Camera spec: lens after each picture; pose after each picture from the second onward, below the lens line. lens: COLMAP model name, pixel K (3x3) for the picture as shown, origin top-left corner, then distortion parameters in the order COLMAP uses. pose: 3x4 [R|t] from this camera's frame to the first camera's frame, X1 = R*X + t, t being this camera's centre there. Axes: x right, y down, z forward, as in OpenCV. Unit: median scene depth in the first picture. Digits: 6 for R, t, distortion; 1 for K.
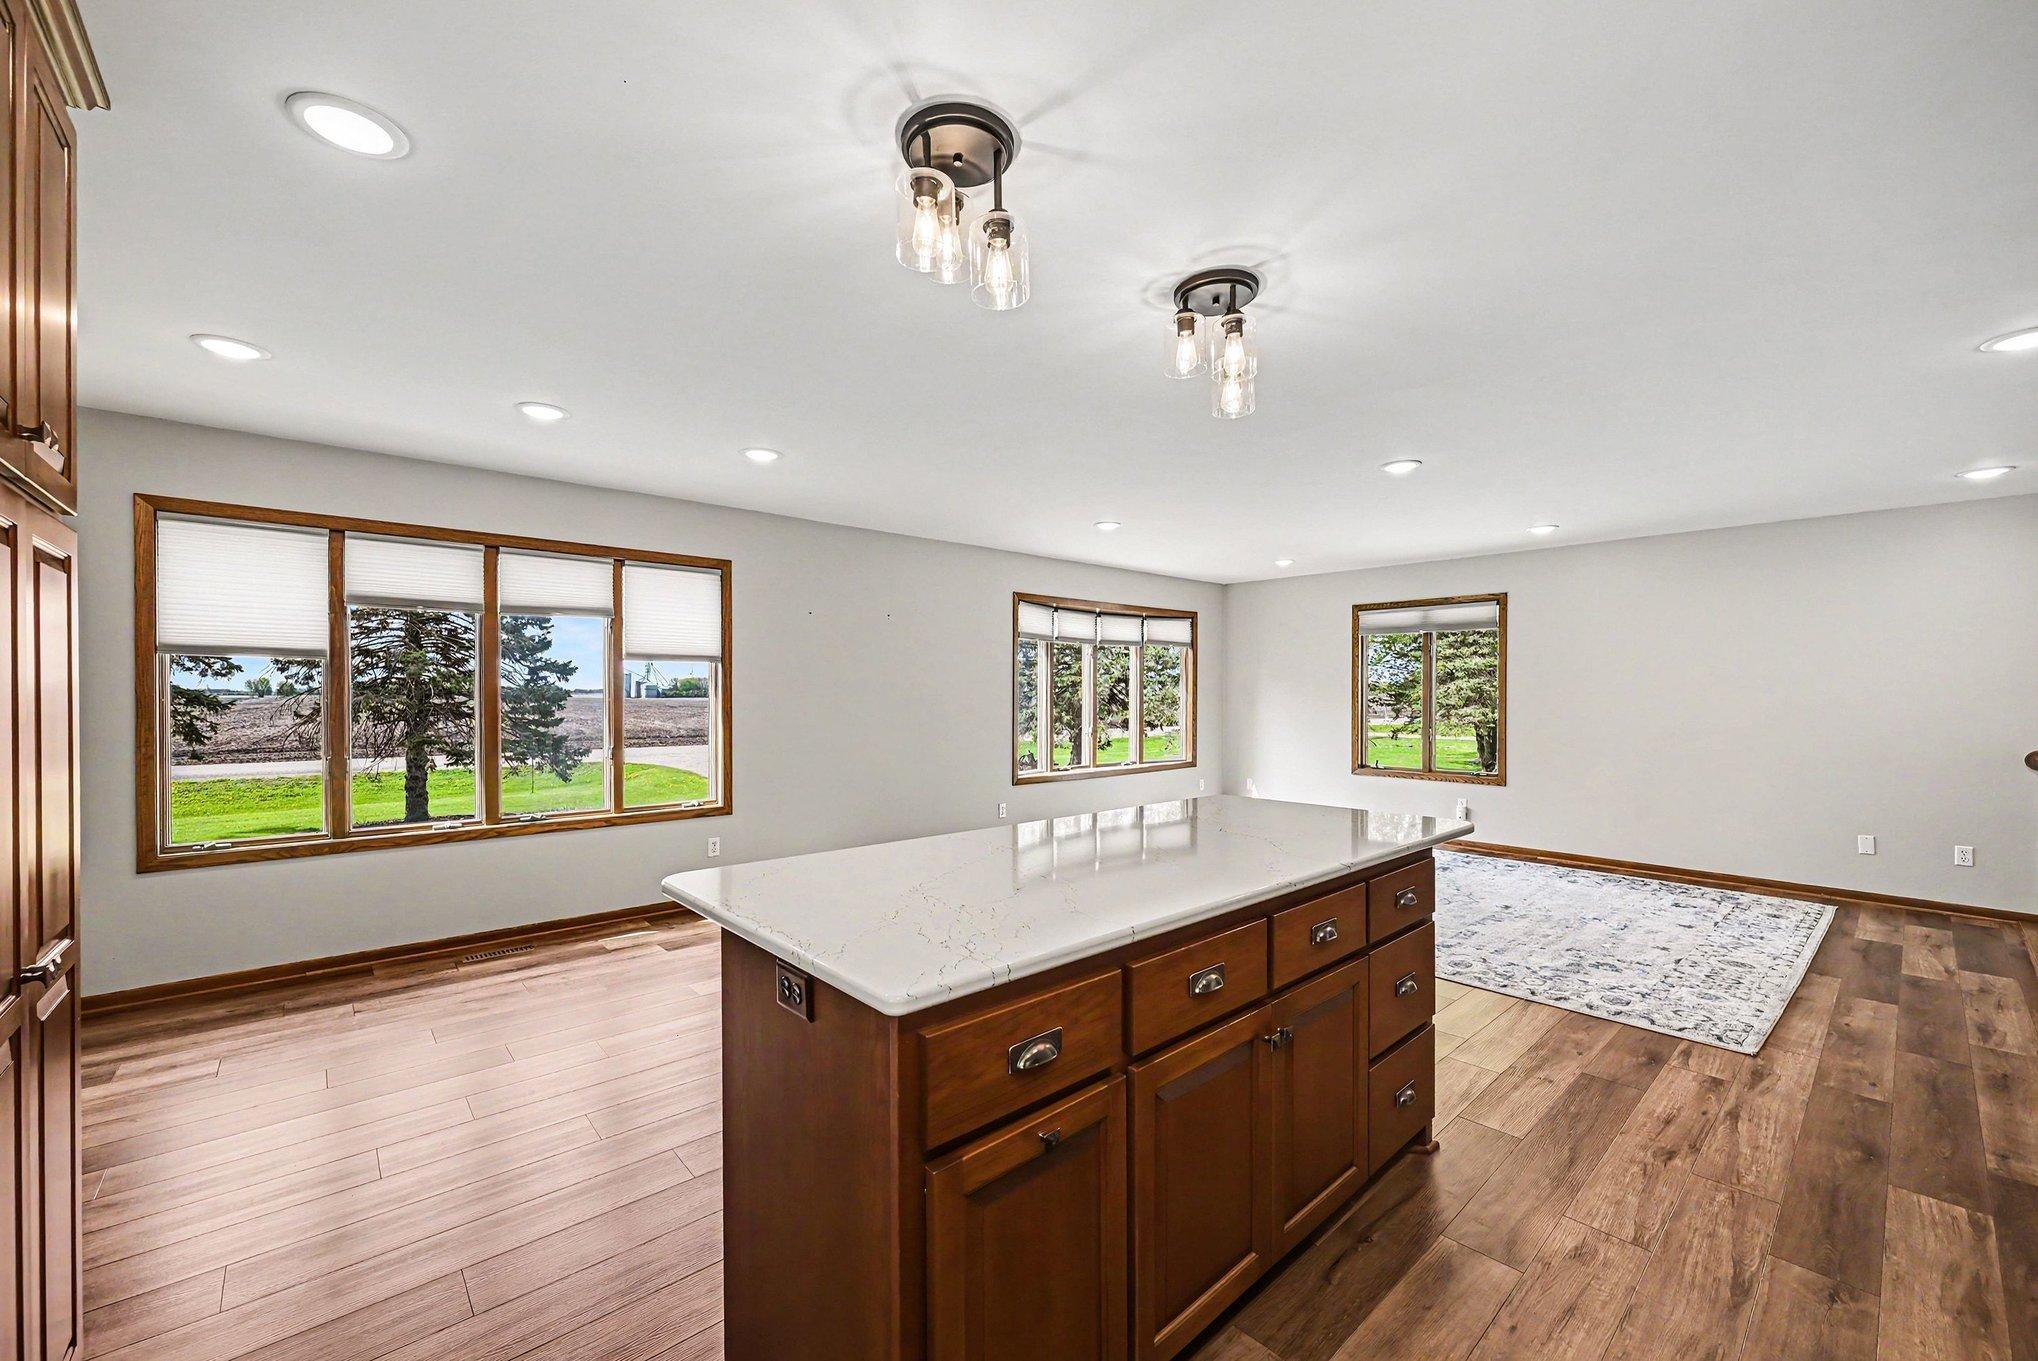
lens RADIAL K [[800.3, 0, 1022.4], [0, 800.3, 690.4], [0, 0, 1]] dist [-0.004169, -0.000030]
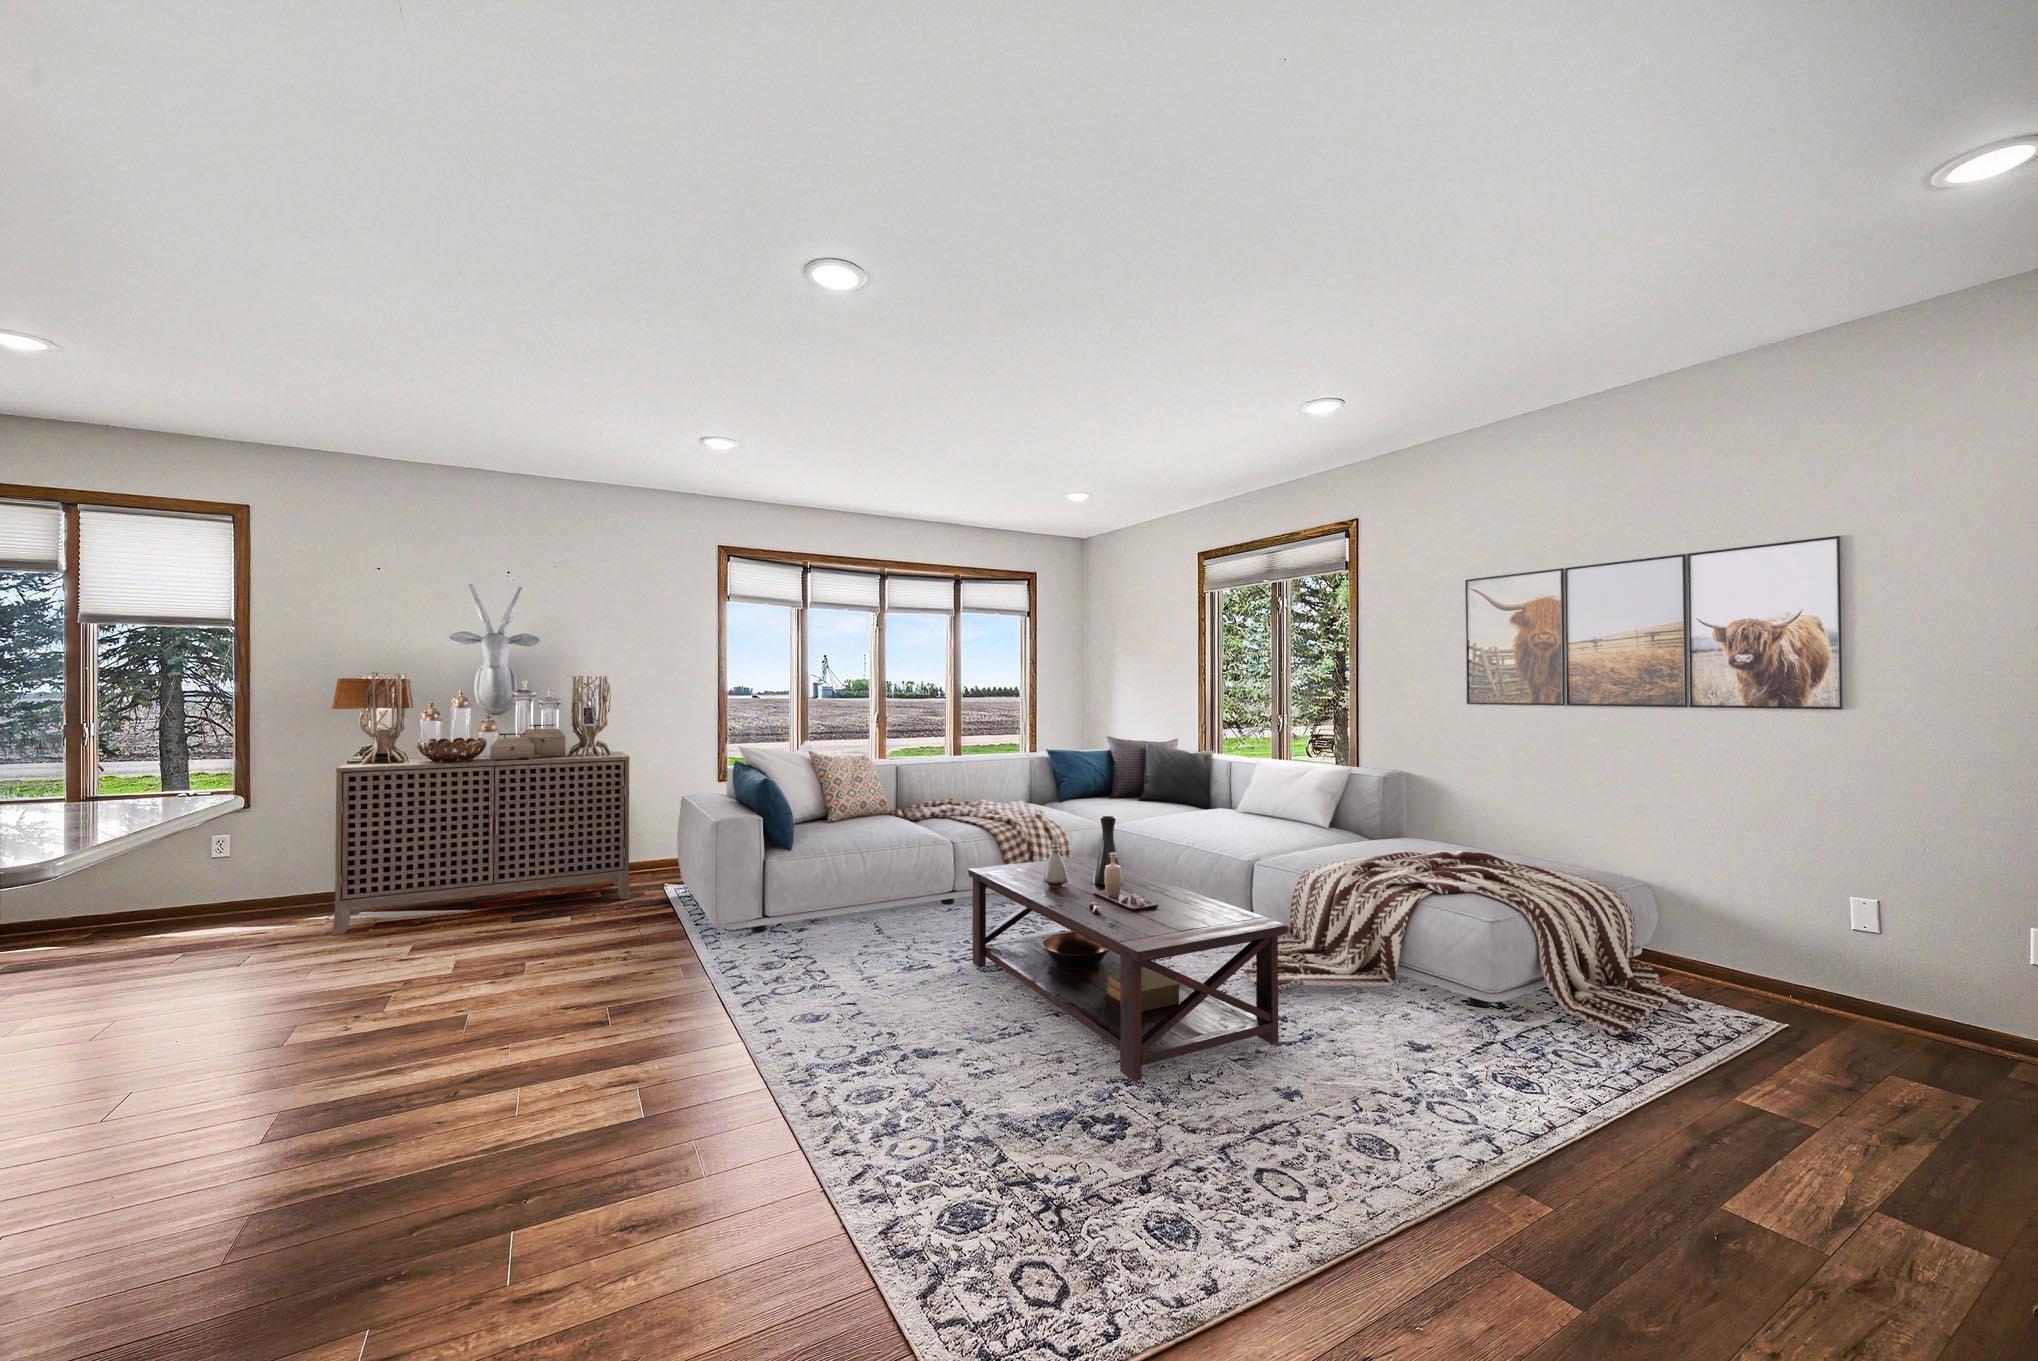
lens RADIAL K [[800.3, 0, 1022.4], [0, 800.3, 690.4], [0, 0, 1]] dist [-0.004169, -0.000030]
pose [[0.980131, -0.003393, -0.198322, 0.596336], [0.003310, 0.999994, -0.000748, 0.034522], [0.198323, 0.000077, 0.980137, 0.341061]]
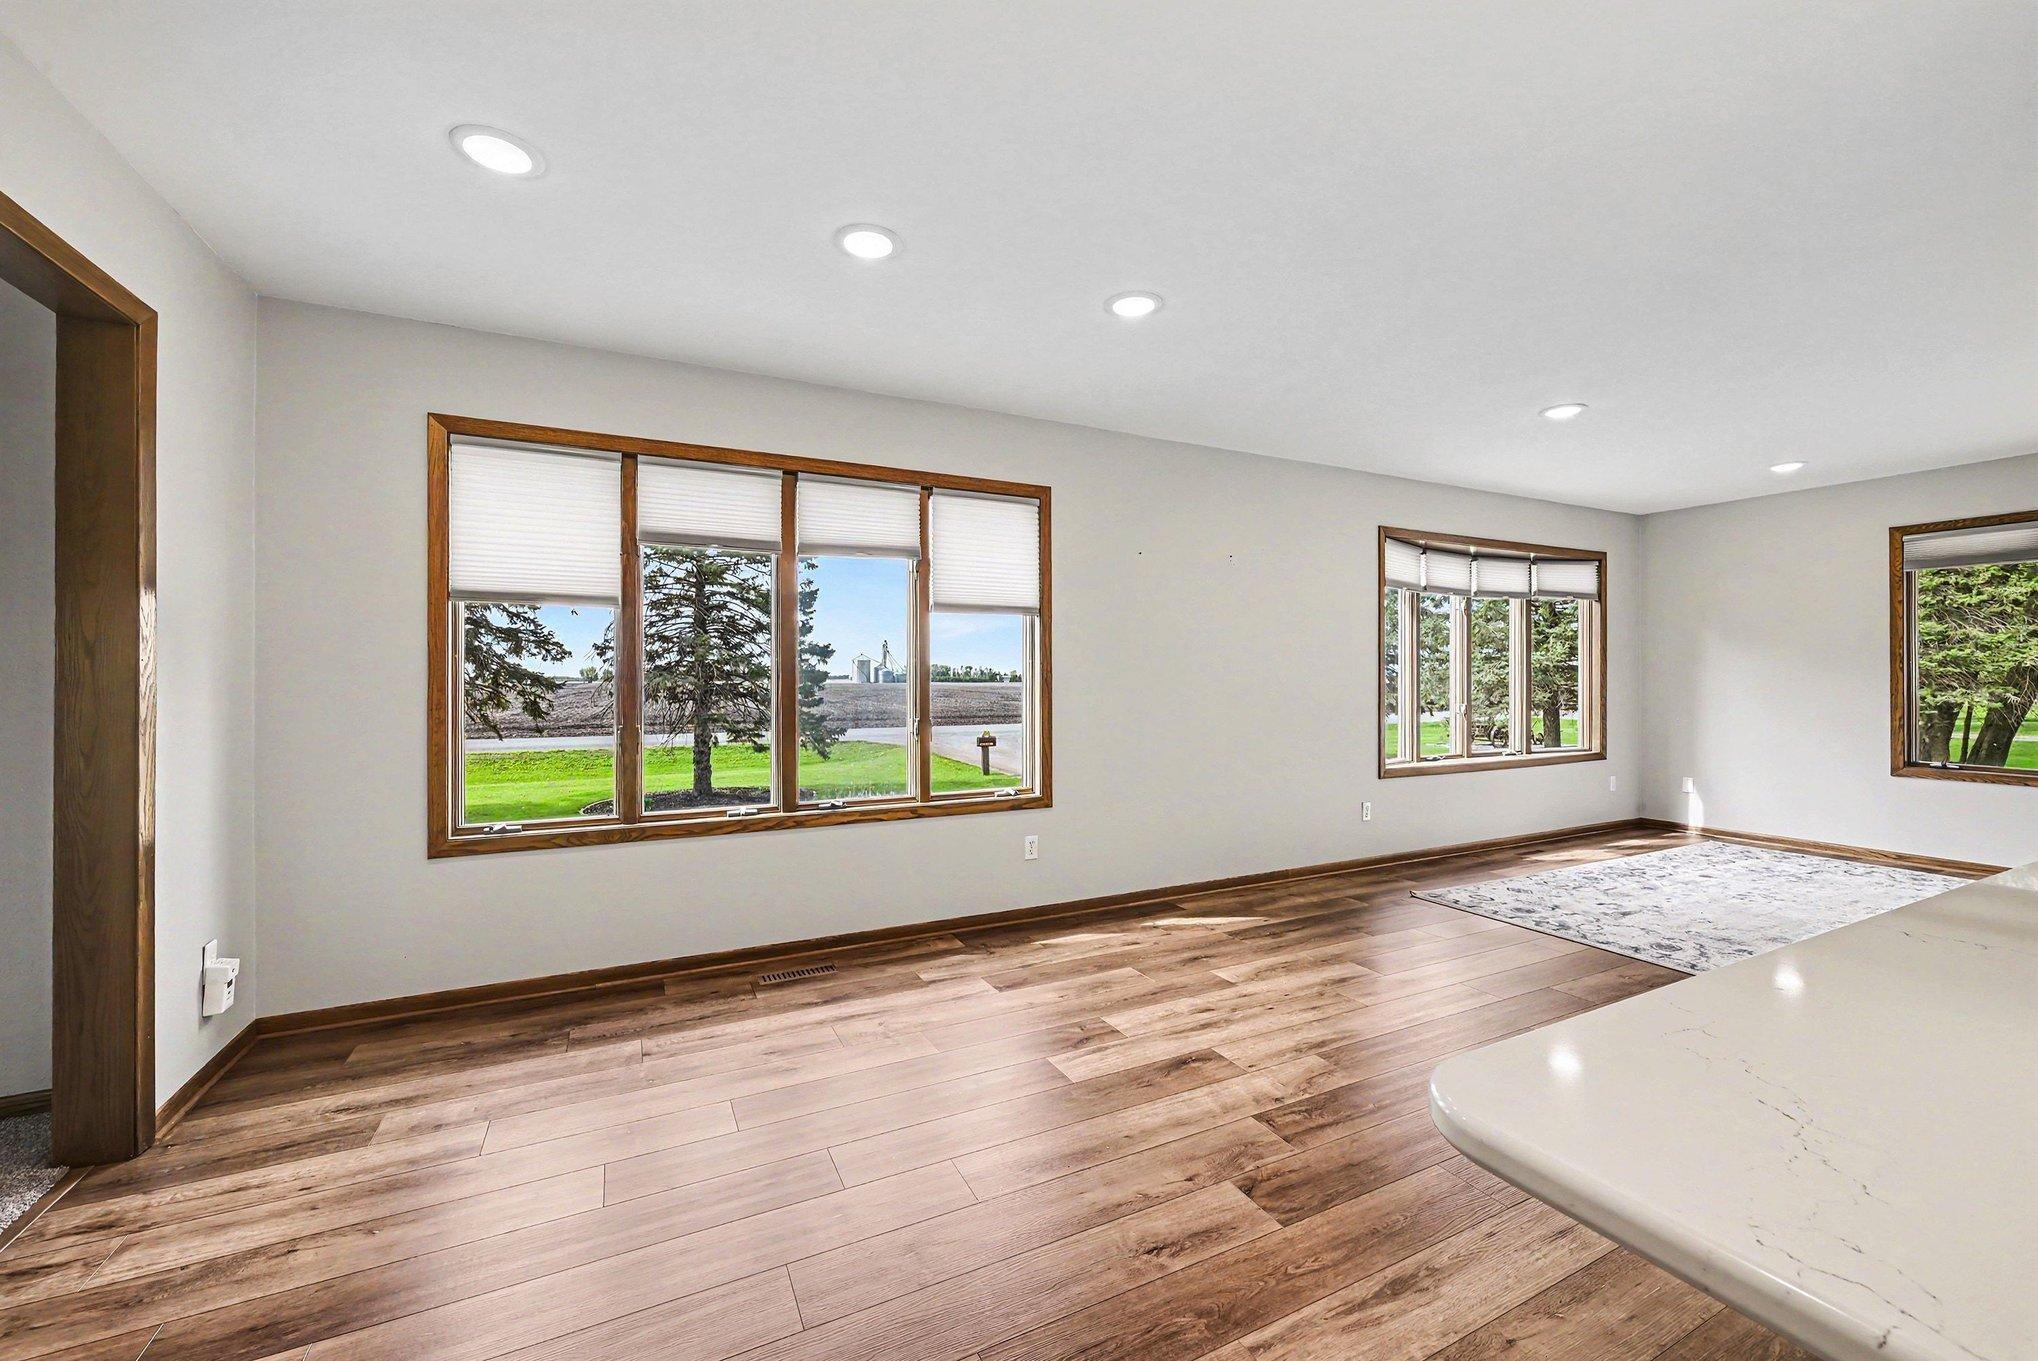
lens RADIAL K [[803.3, 0, 1026.5], [0, 803.3, 662.9], [0, 0, 1]] dist [-0.001349, -0.000031]
pose [[0.965215, -0.007755, -0.261342, -0.178726], [0.003856, 0.999873, -0.015431, 0.024394], [0.261429, 0.013887, 0.965123, 0.223656]]
